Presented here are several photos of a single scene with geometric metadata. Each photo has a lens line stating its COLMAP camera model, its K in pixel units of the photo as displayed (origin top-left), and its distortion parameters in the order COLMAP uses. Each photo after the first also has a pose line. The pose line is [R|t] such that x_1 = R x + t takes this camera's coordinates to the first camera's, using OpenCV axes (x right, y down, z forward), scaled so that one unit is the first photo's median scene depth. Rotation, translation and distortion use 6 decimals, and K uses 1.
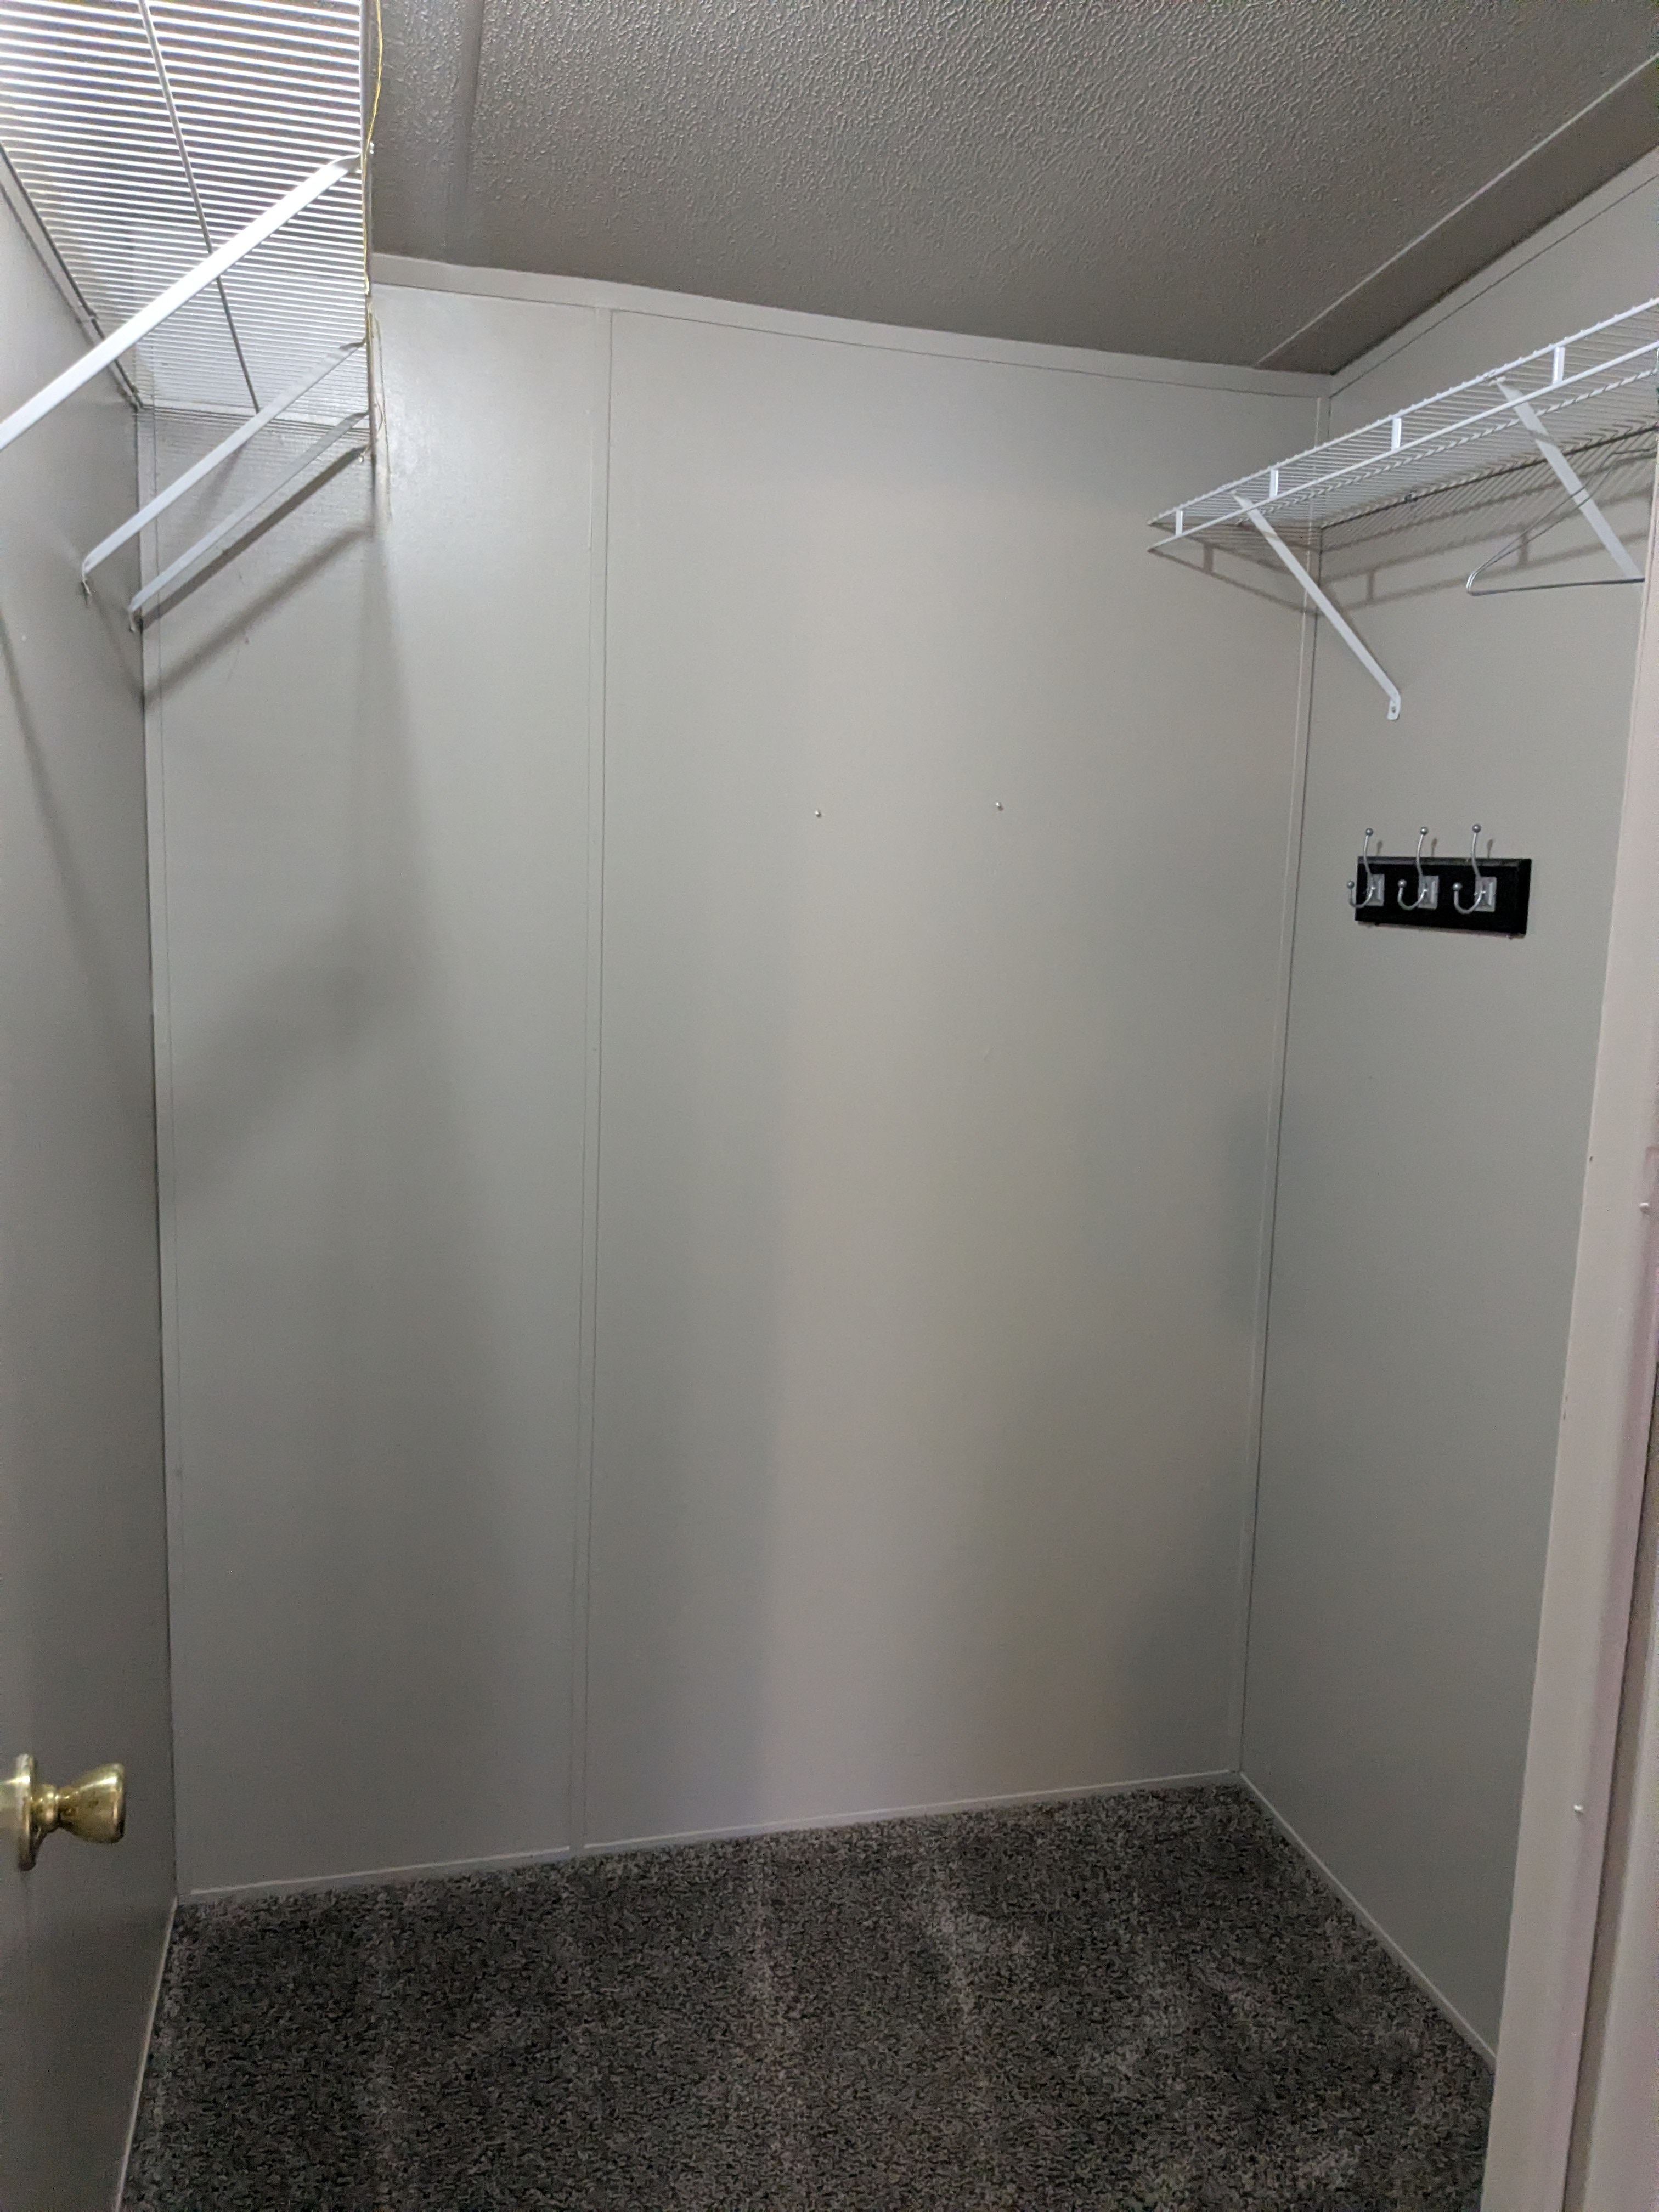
lens RADIAL K [[1742.7, 0, 836.4], [0, 1742.7, 1106.7], [0, 0, 1]] dist [0.048421, -0.082674]
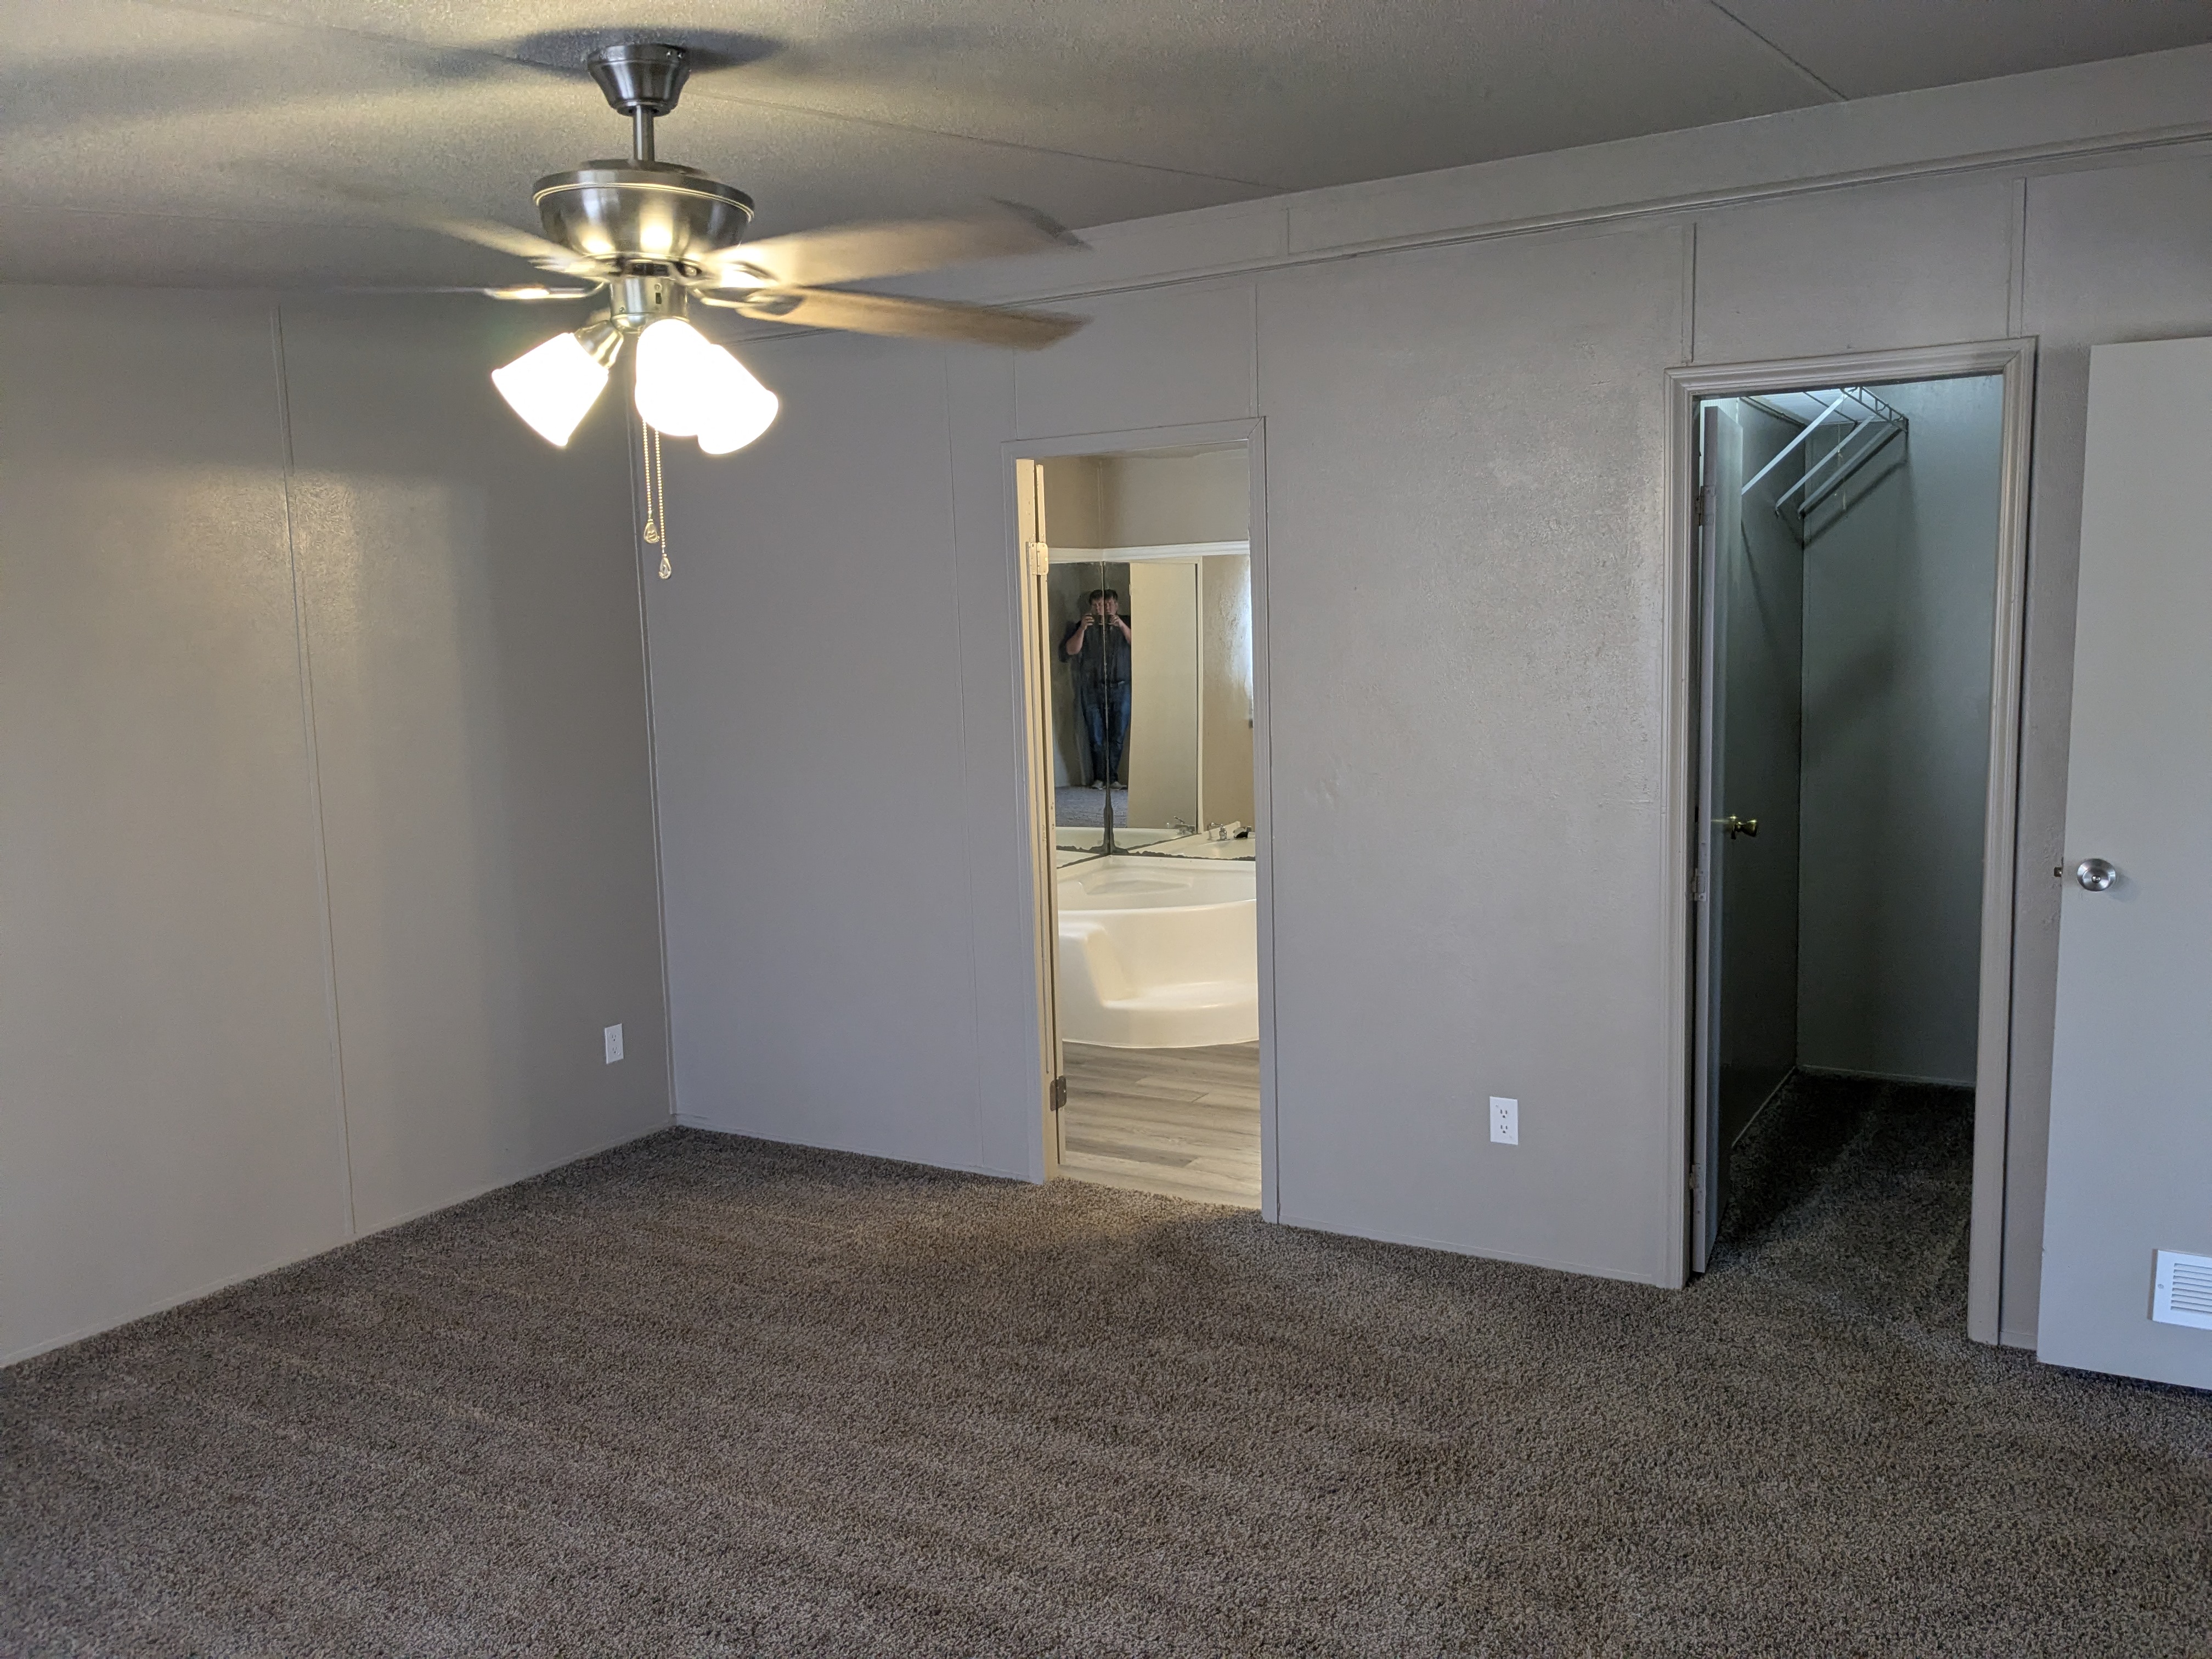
lens RADIAL K [[1742.7, 0, 1108.0], [0, 1742.7, 836.4], [0, 0, 1]] dist [0.048421, -0.082674]
pose [[0.701537, 0.031931, -0.711917, 0.687133], [-0.057251, 0.998292, -0.011641, 0.260796], [0.710329, 0.048925, 0.702167, -1.404297]]
